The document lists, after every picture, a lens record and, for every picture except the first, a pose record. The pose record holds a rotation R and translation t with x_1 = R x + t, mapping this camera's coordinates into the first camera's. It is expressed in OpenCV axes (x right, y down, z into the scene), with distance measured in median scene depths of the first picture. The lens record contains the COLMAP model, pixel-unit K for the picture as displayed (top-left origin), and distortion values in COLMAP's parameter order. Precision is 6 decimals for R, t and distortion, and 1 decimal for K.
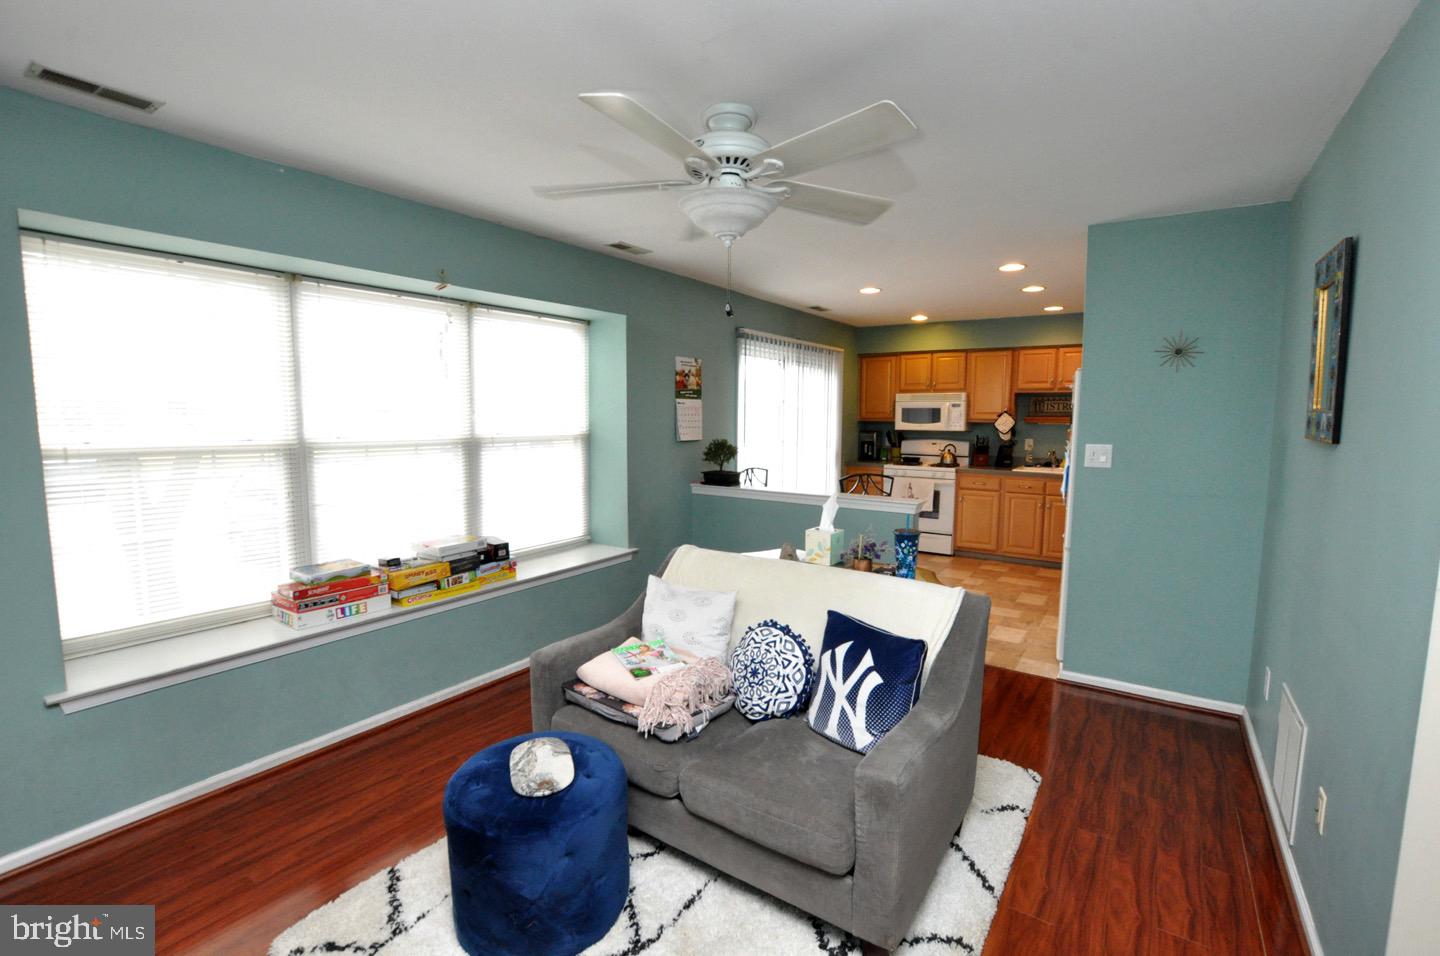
lens RADIAL K [[616.5, 0, 759.8], [0, 616.5, 479.4], [0, 0, 1]] dist [-0.000902, 0.000203]
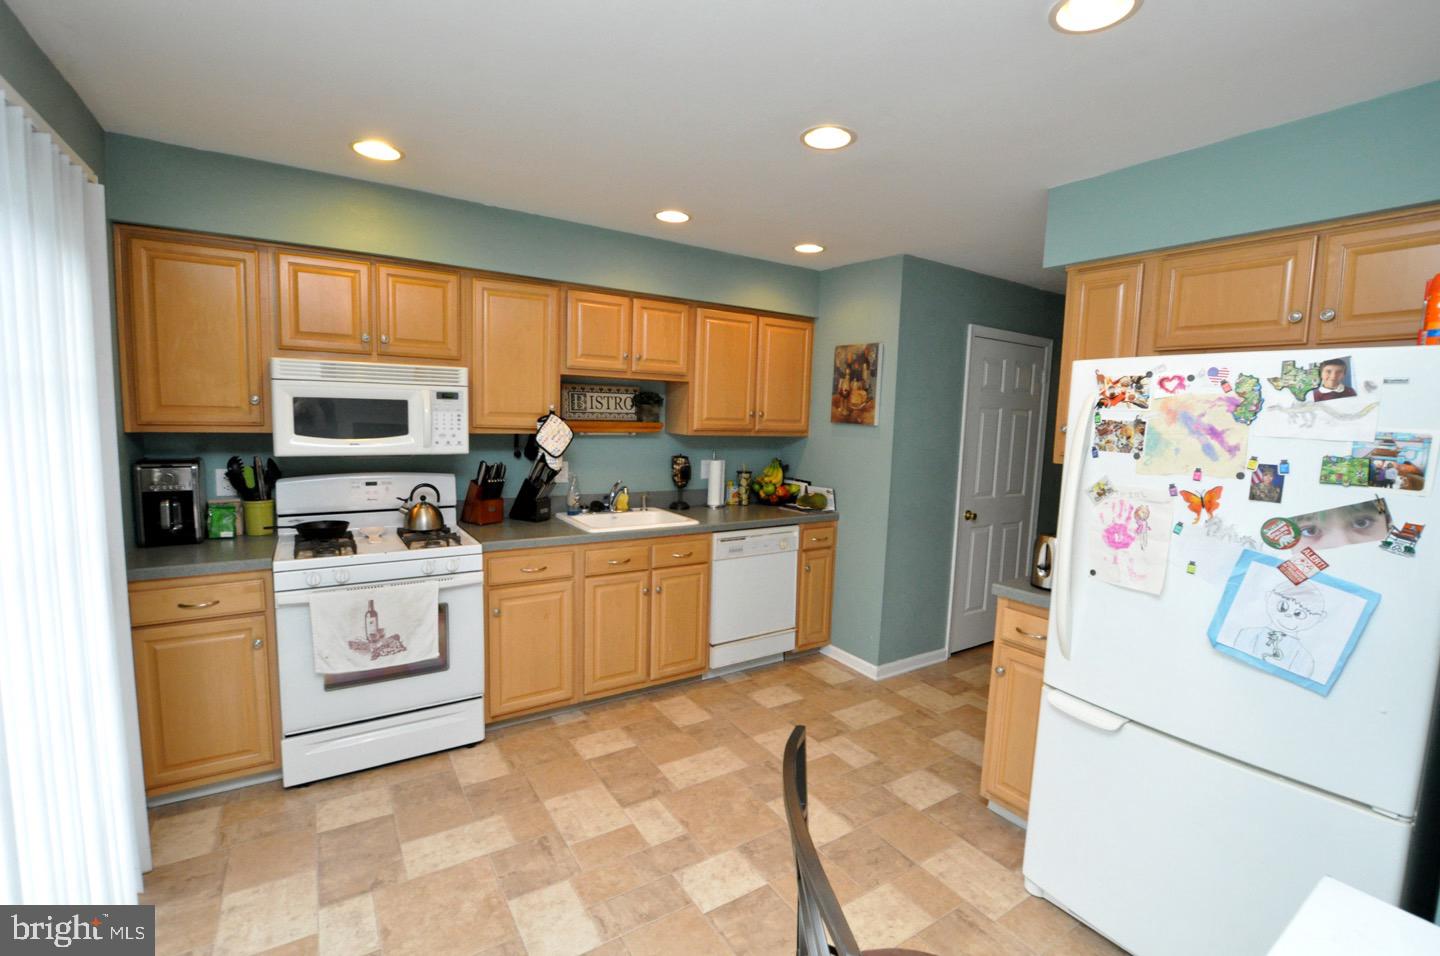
lens RADIAL K [[632.4, 0, 724.8], [0, 632.4, 479.5], [0, 0, 1]] dist [-0.027201, 0.000382]
pose [[0.418684, -0.092782, 0.903380, -0.001970], [0.064813, 0.995283, 0.072182, -0.079902], [-0.905816, 0.028329, 0.422723, 0.634435]]
